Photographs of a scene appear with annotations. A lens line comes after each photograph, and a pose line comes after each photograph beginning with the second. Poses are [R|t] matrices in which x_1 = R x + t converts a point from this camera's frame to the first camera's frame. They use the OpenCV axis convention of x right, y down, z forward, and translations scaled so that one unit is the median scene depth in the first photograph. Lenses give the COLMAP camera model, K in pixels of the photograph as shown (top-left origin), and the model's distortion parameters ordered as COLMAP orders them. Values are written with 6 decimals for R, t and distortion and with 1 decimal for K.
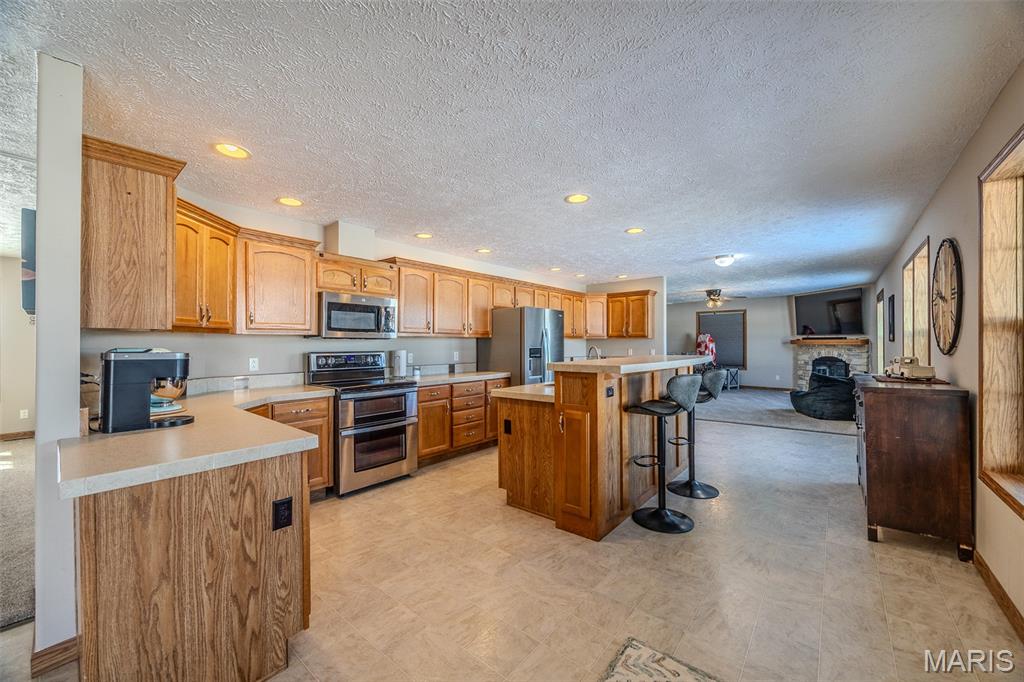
lens RADIAL K [[389.2, 0, 512.9], [0, 389.2, 342.8], [0, 0, 1]] dist [-0.004015, -0.000338]
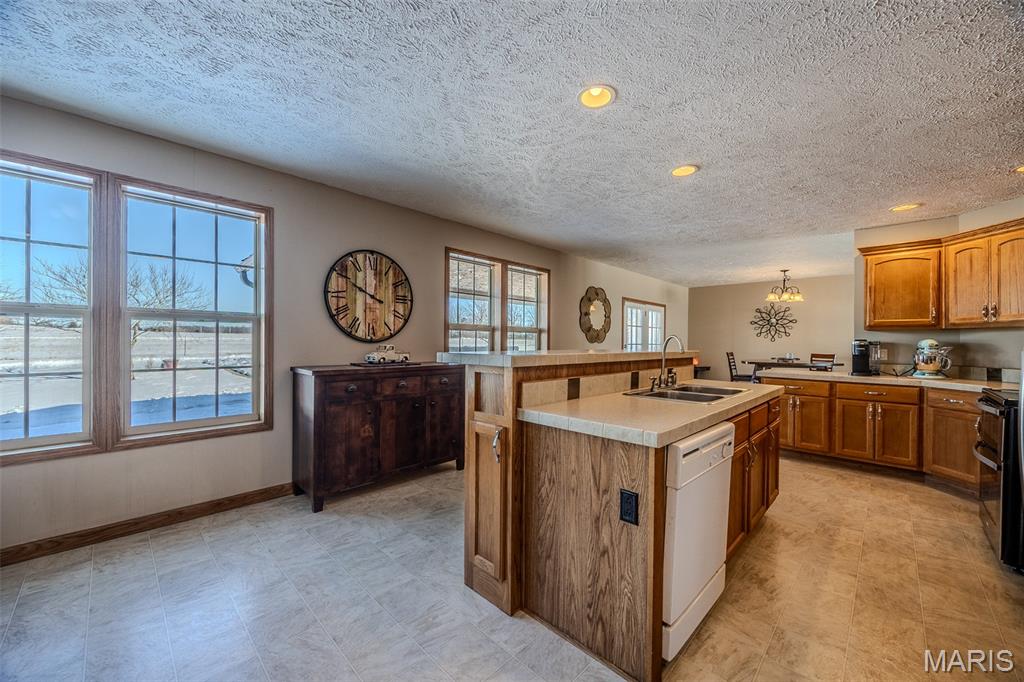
lens RADIAL K [[389.2, 0, 526.7], [0, 389.2, 342.2], [0, 0, 1]] dist [-0.004015, -0.000338]
pose [[-0.998603, -0.000090, 0.052836, 0.167583], [-0.000379, 0.999985, -0.005456, 0.010445], [-0.052834, -0.005469, -0.998588, 0.675283]]
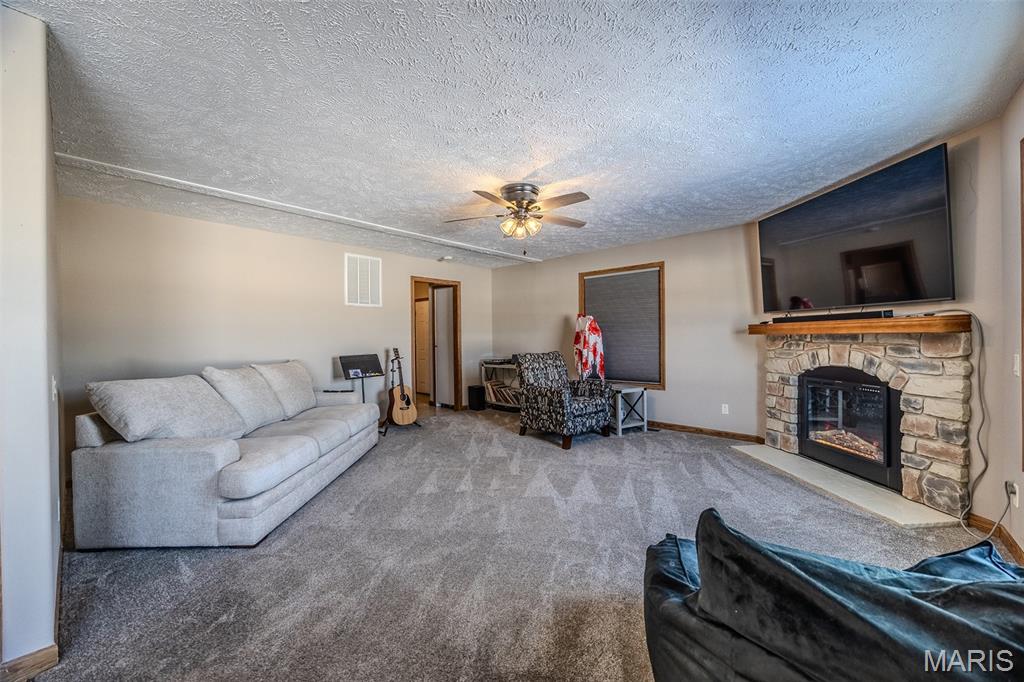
lens RADIAL K [[389.2, 0, 507.8], [0, 389.2, 339.9], [0, 0, 1]] dist [-0.004015, -0.000338]
pose [[0.998995, -0.007400, -0.044208, 0.497407], [0.007732, 0.999943, 0.007355, 0.004433], [0.044151, -0.007689, 0.998995, 0.595703]]
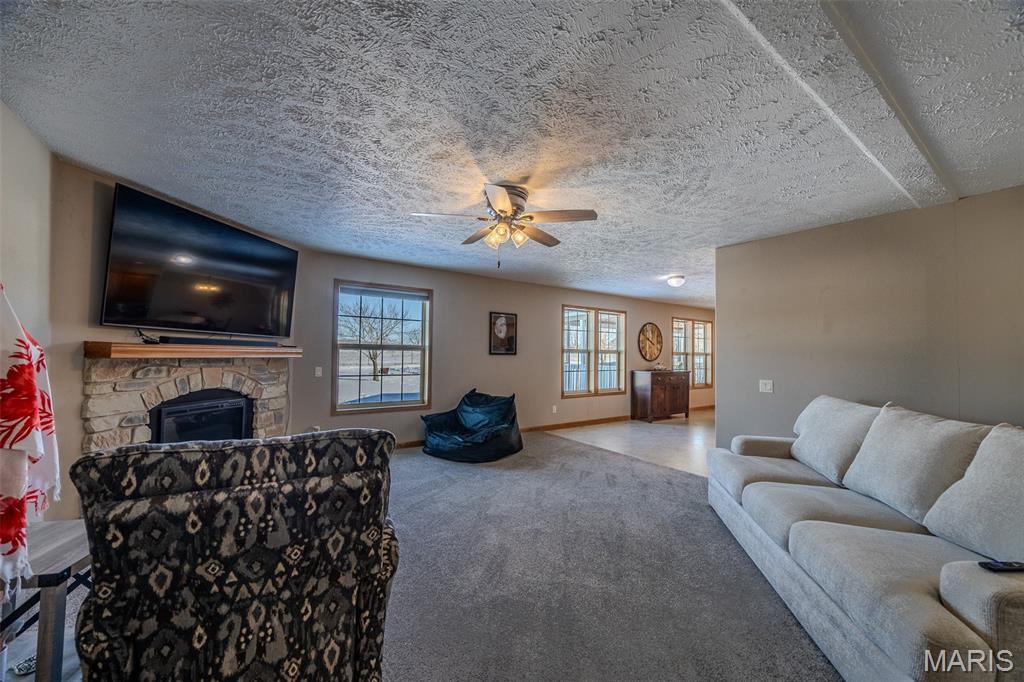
lens RADIAL K [[389.2, 0, 519.4], [0, 389.2, 344.2], [0, 0, 1]] dist [-0.004015, -0.000338]
pose [[-0.966782, -0.002683, 0.255589, 0.402022], [-0.010324, 0.999539, -0.028556, -0.001716], [-0.255394, -0.030246, -0.966364, 1.254520]]
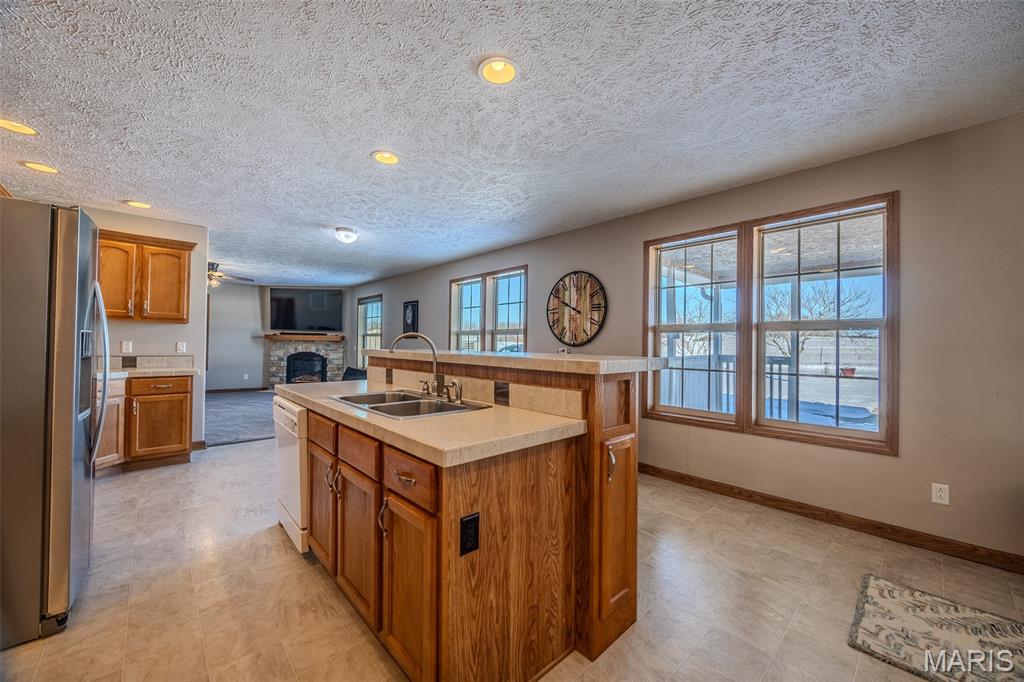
lens RADIAL K [[389.2, 0, 513.3], [0, 389.2, 343.0], [0, 0, 1]] dist [-0.004015, -0.000338]
pose [[0.121801, 0.011578, 0.992487, -0.136710], [-0.018630, 0.999782, -0.009377, 0.010861], [-0.992380, -0.017348, 0.121990, 0.320174]]
